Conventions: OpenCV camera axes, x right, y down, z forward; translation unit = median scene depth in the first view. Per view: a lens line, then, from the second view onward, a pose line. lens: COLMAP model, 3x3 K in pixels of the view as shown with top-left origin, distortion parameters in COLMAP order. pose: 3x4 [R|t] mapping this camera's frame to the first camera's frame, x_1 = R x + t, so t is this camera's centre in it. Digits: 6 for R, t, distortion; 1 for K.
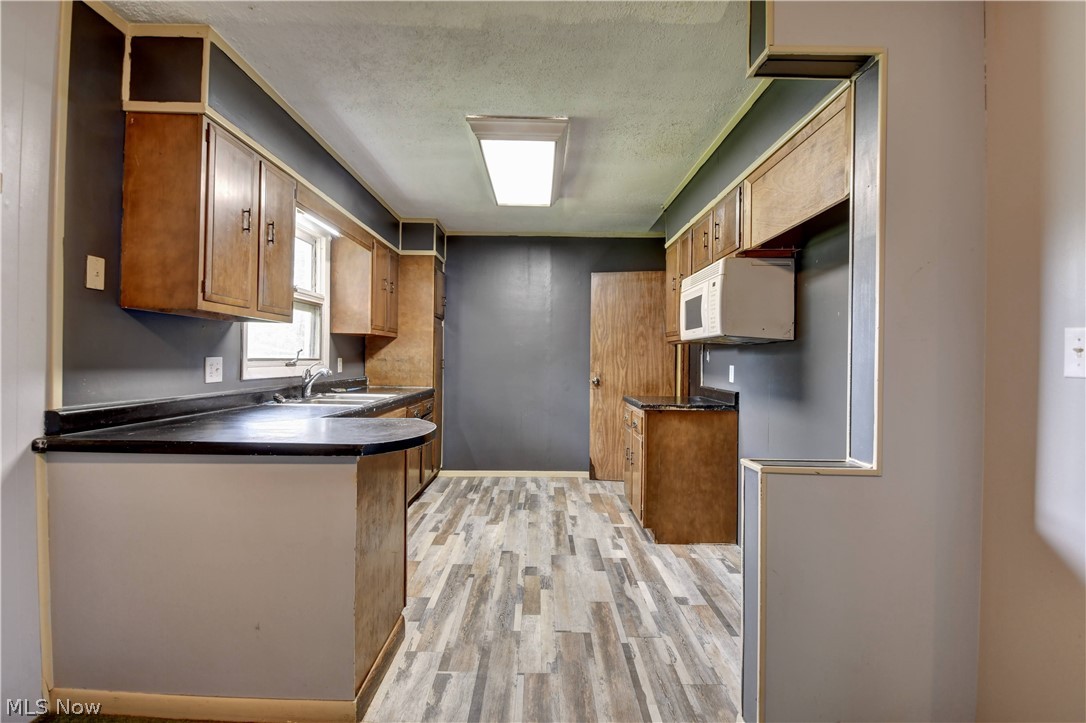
lens RADIAL K [[527.0, 0, 545.8], [0, 527.0, 358.2], [0, 0, 1]] dist [0.003215, -0.014127]
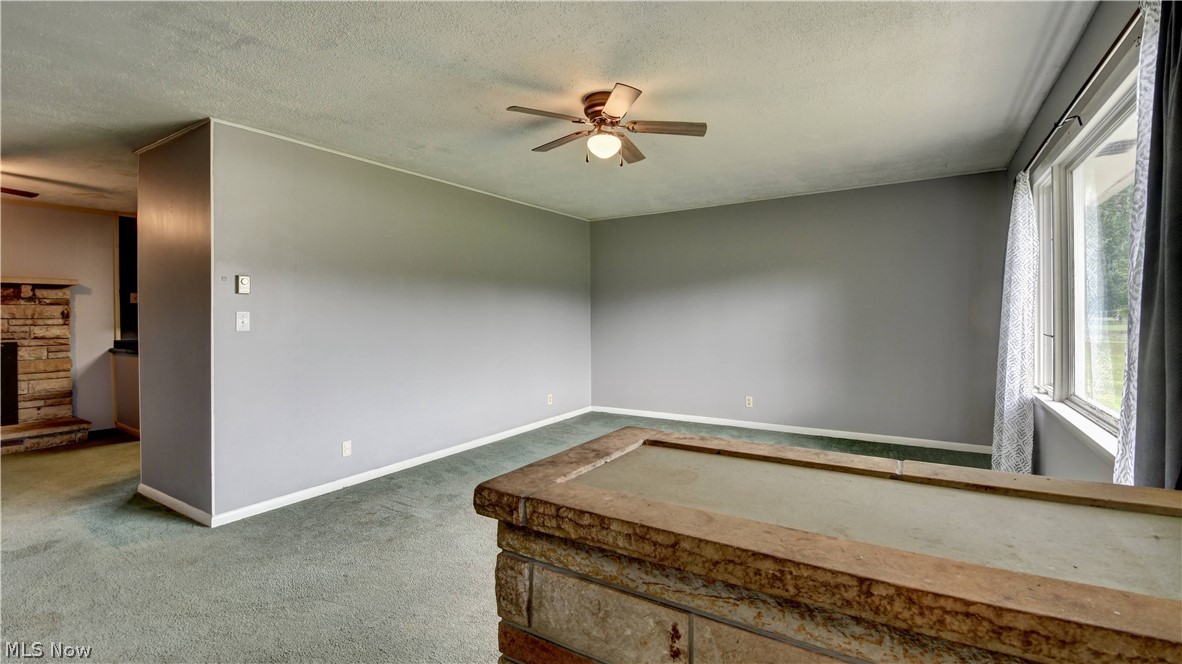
lens RADIAL K [[526.9, 0, 607.9], [0, 526.9, 317.1], [0, 0, 1]] dist [-0.027481, -0.002123]
pose [[0.850935, -0.016018, -0.525026, 2.012348], [0.018380, 0.999831, -0.000714, 0.004784], [0.524949, -0.009042, 0.851086, -0.094964]]
